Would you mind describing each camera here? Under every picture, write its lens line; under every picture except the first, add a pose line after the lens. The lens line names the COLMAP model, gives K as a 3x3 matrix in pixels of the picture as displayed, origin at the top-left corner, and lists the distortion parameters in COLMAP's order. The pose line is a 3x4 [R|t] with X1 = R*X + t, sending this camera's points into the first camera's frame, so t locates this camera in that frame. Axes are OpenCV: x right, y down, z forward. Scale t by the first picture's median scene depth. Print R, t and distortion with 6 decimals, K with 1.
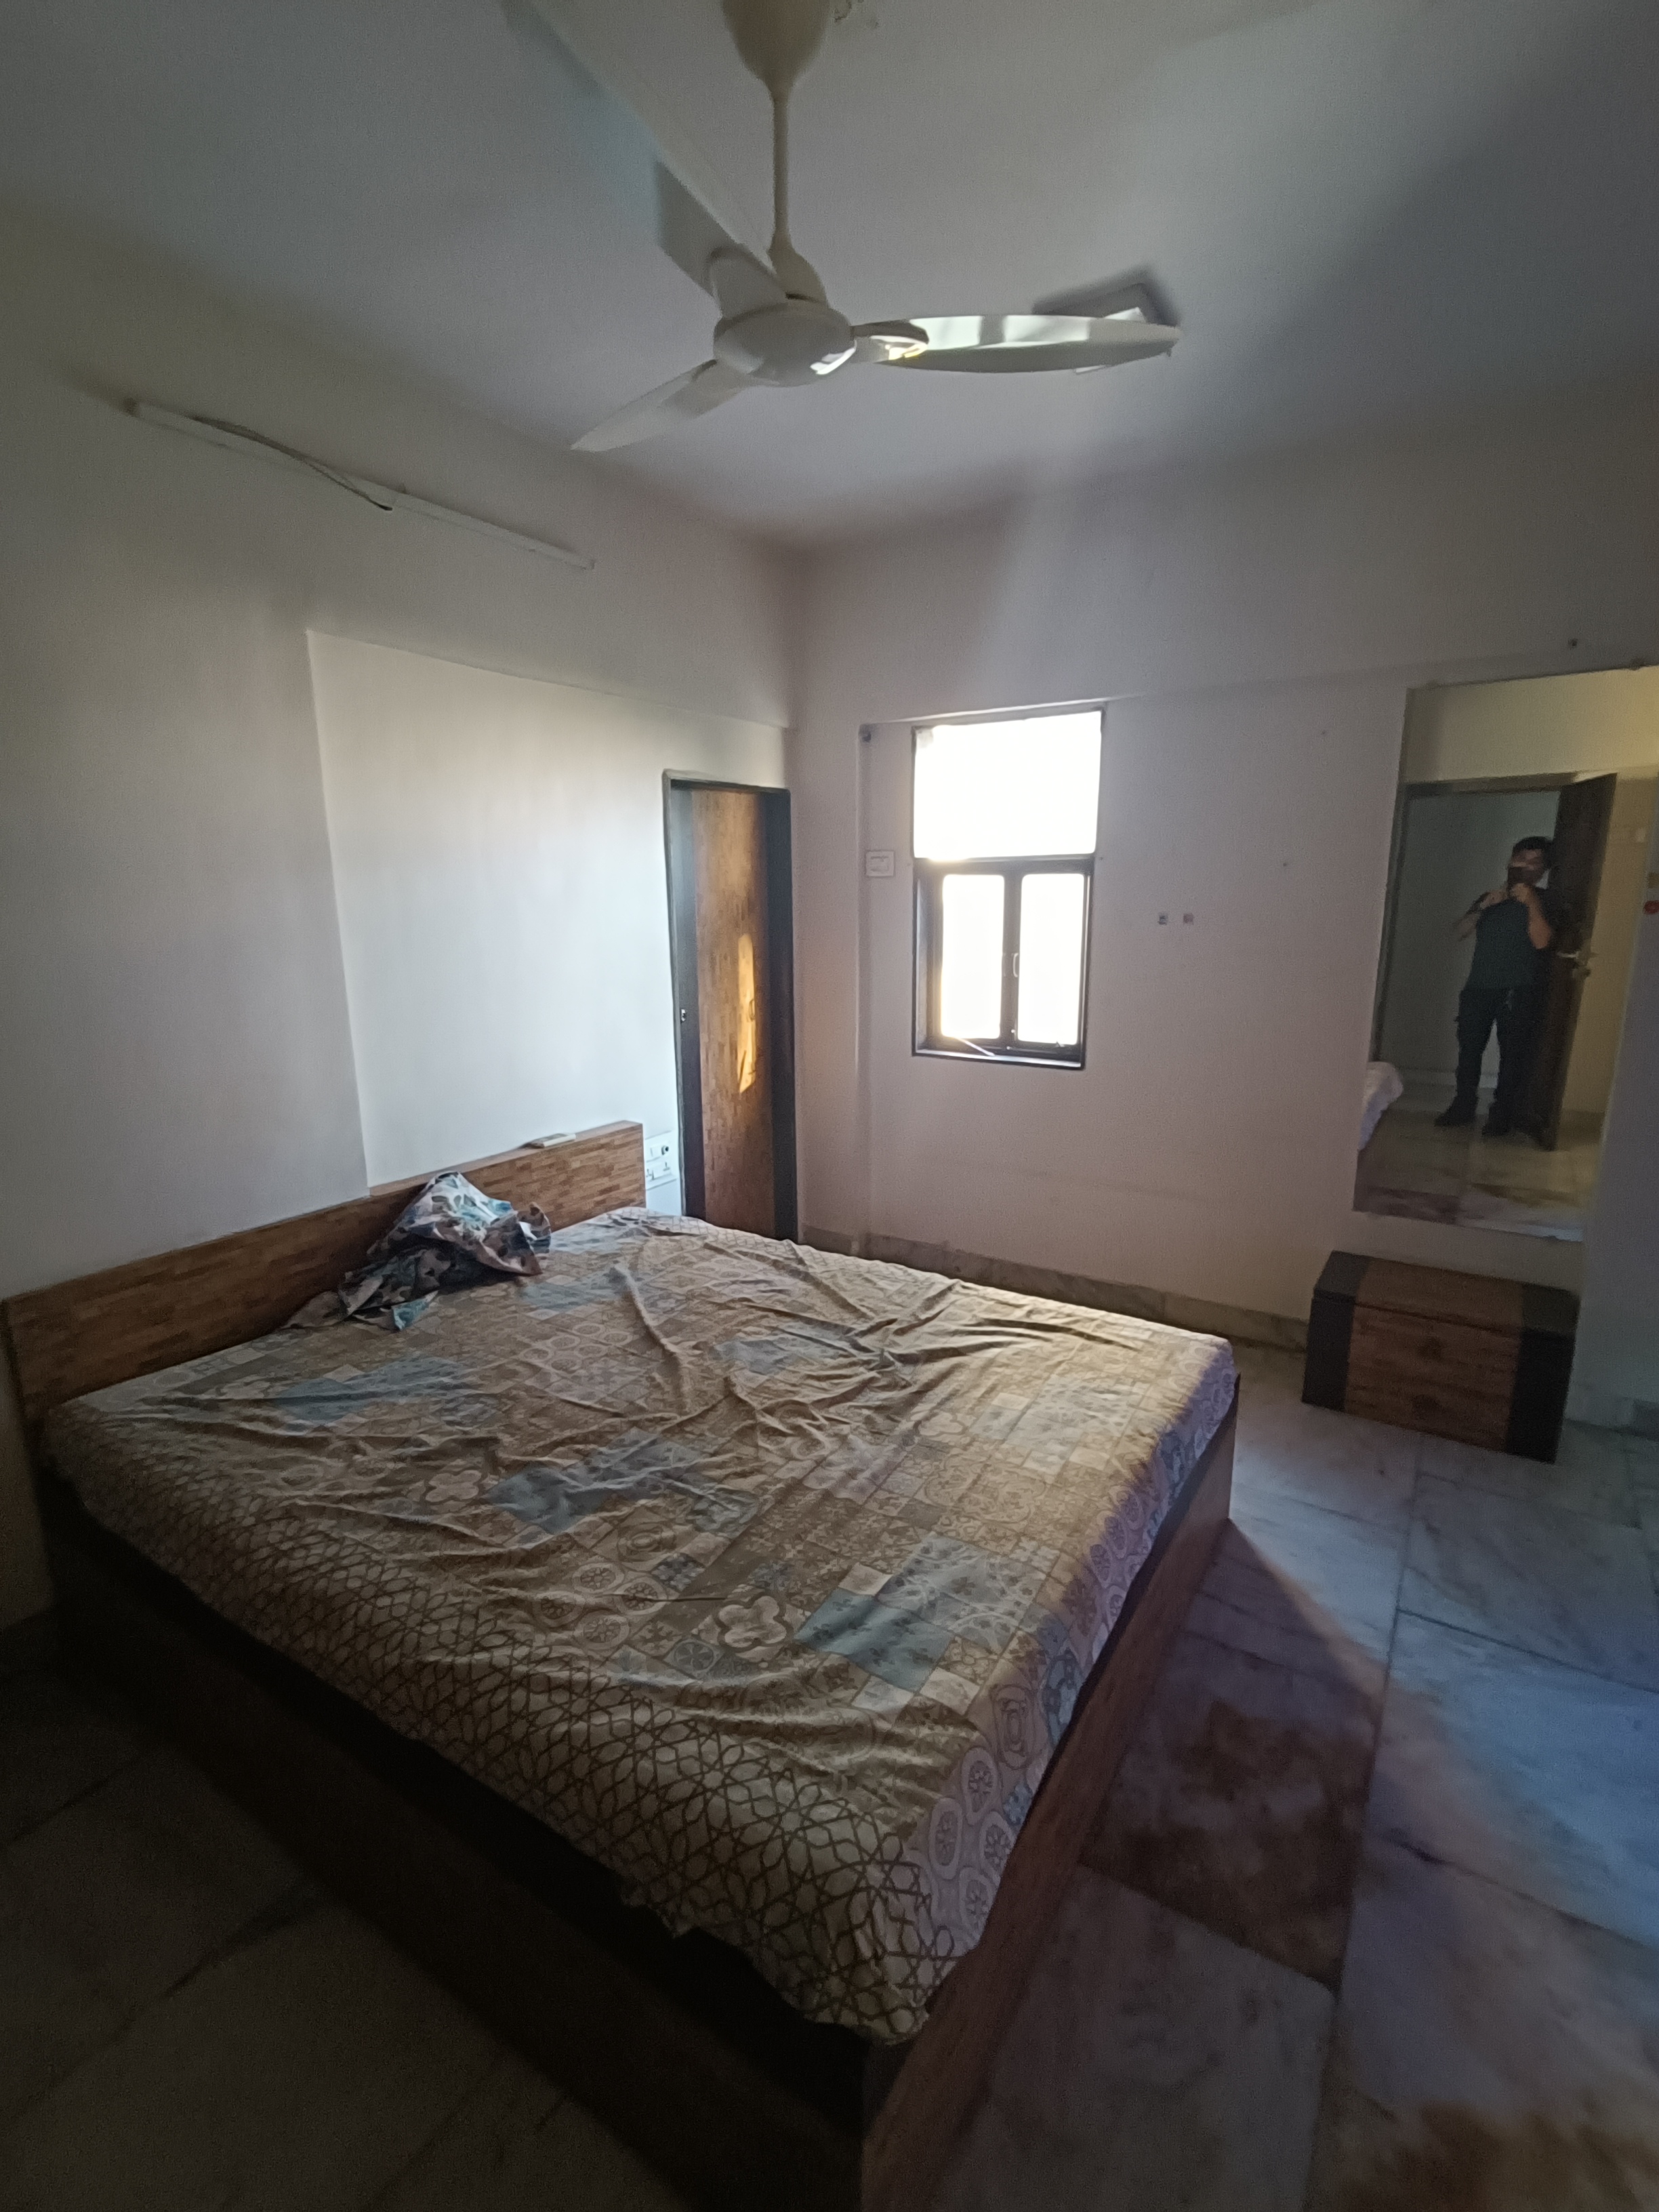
lens RADIAL K [[1032.7, 0, 812.2], [0, 1032.7, 1106.1], [0, 0, 1]] dist [0.009056, -0.000460]
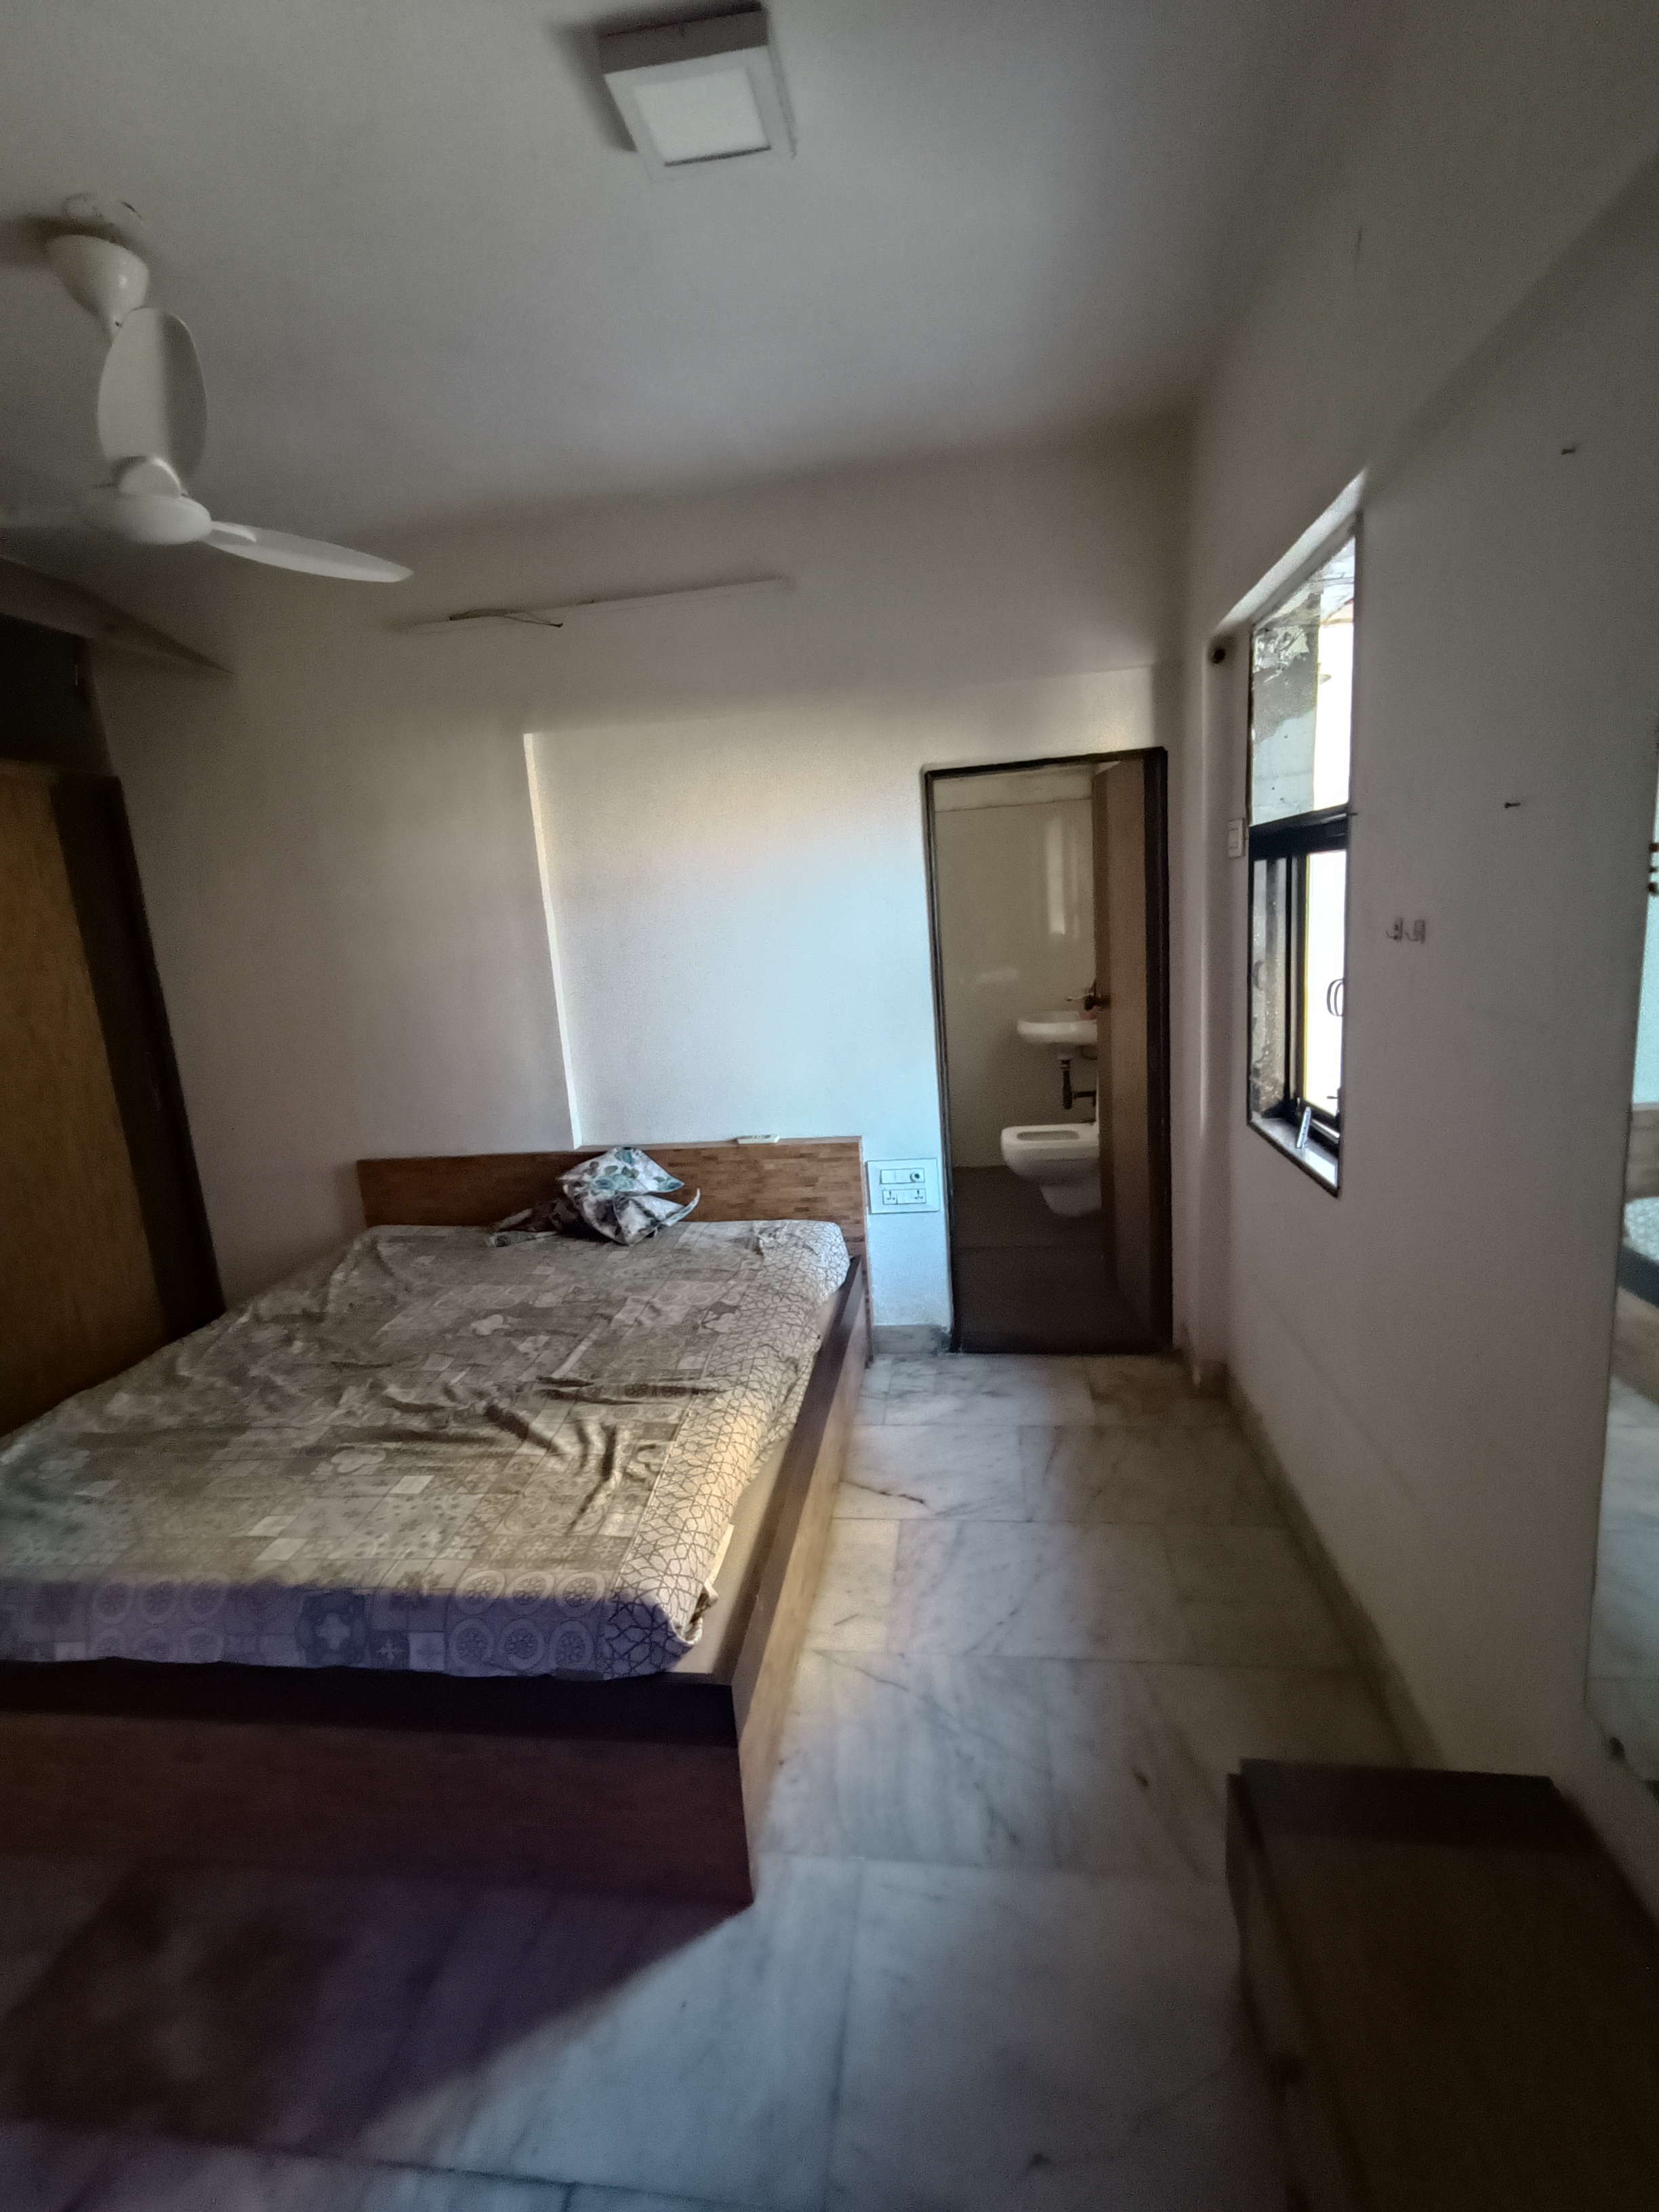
lens RADIAL K [[1032.7, 0, 816.4], [0, 1032.7, 1106.9], [0, 0, 1]] dist [0.009056, -0.000460]
pose [[0.418414, 0.151761, -0.895488, 0.986623], [-0.118783, 0.986617, 0.111704, -0.173140], [0.900455, 0.059631, 0.430841, 0.790863]]
